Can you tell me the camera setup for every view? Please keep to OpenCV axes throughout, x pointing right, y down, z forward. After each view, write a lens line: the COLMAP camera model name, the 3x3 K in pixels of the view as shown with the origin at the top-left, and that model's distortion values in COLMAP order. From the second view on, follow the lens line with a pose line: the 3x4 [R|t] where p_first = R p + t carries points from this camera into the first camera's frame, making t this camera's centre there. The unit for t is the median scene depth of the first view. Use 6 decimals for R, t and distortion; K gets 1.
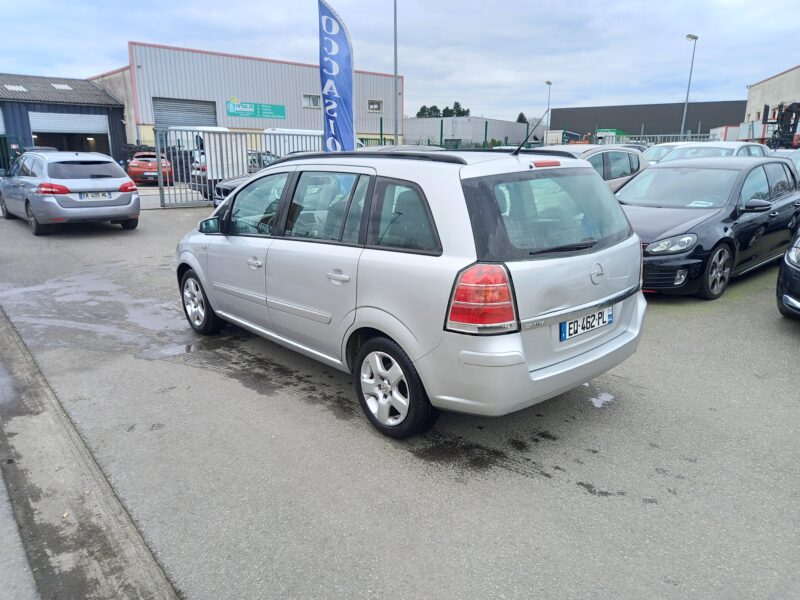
lens RADIAL K [[586.4, 0, 400.0], [0, 586.4, 300.0], [0, 0, 1]] dist [0.047243, -0.003218]
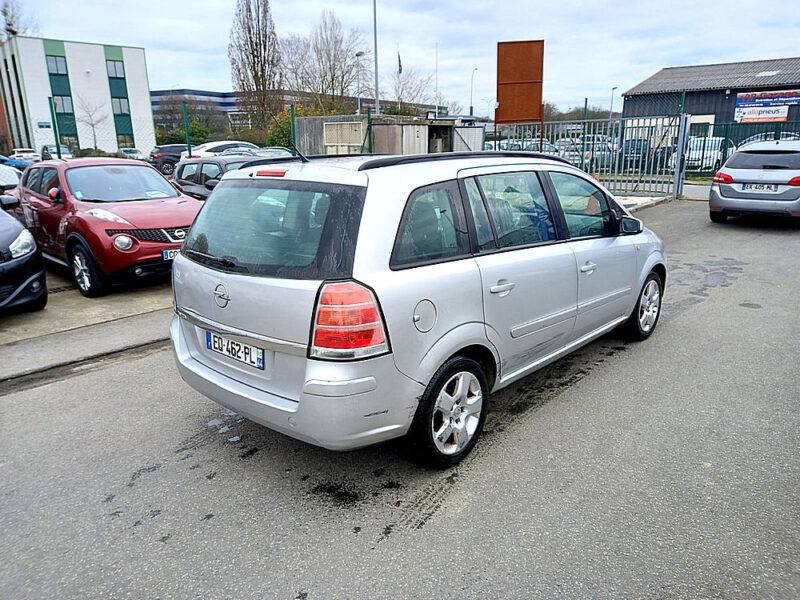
lens RADIAL K [[586.4, 0, 400.0], [0, 586.4, 300.0], [0, 0, 1]] dist [0.047243, -0.003218]
pose [[0.122084, 0.265990, -0.956214, 1.151436], [-0.237421, 0.943277, 0.232079, -0.292973], [0.963705, 0.198692, 0.178311, 1.024252]]
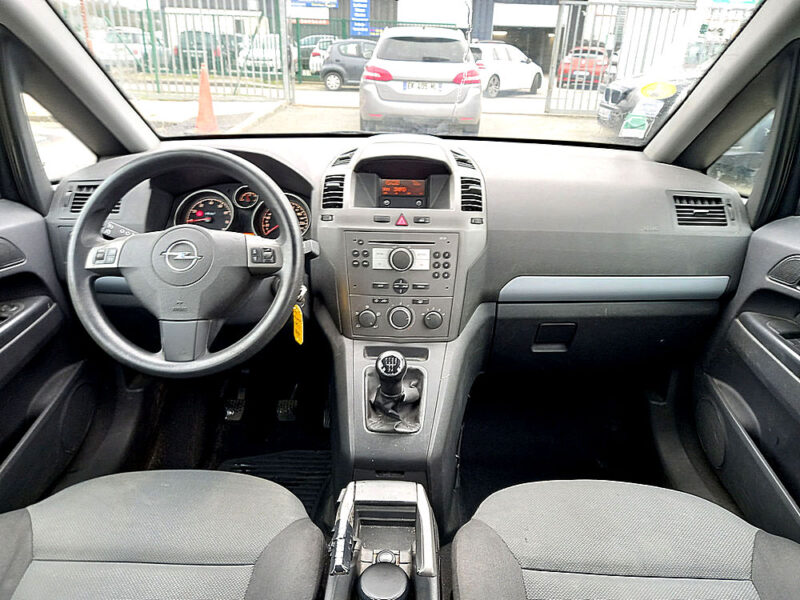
lens RADIAL K [[586.4, 0, 400.0], [0, 586.4, 300.0], [0, 0, 1]] dist [0.047243, -0.003218]
pose [[0.743481, 0.289682, -0.602761, -0.074227], [-0.201666, 0.956473, 0.210927, -0.232386], [0.637626, -0.035264, 0.769538, 1.330701]]
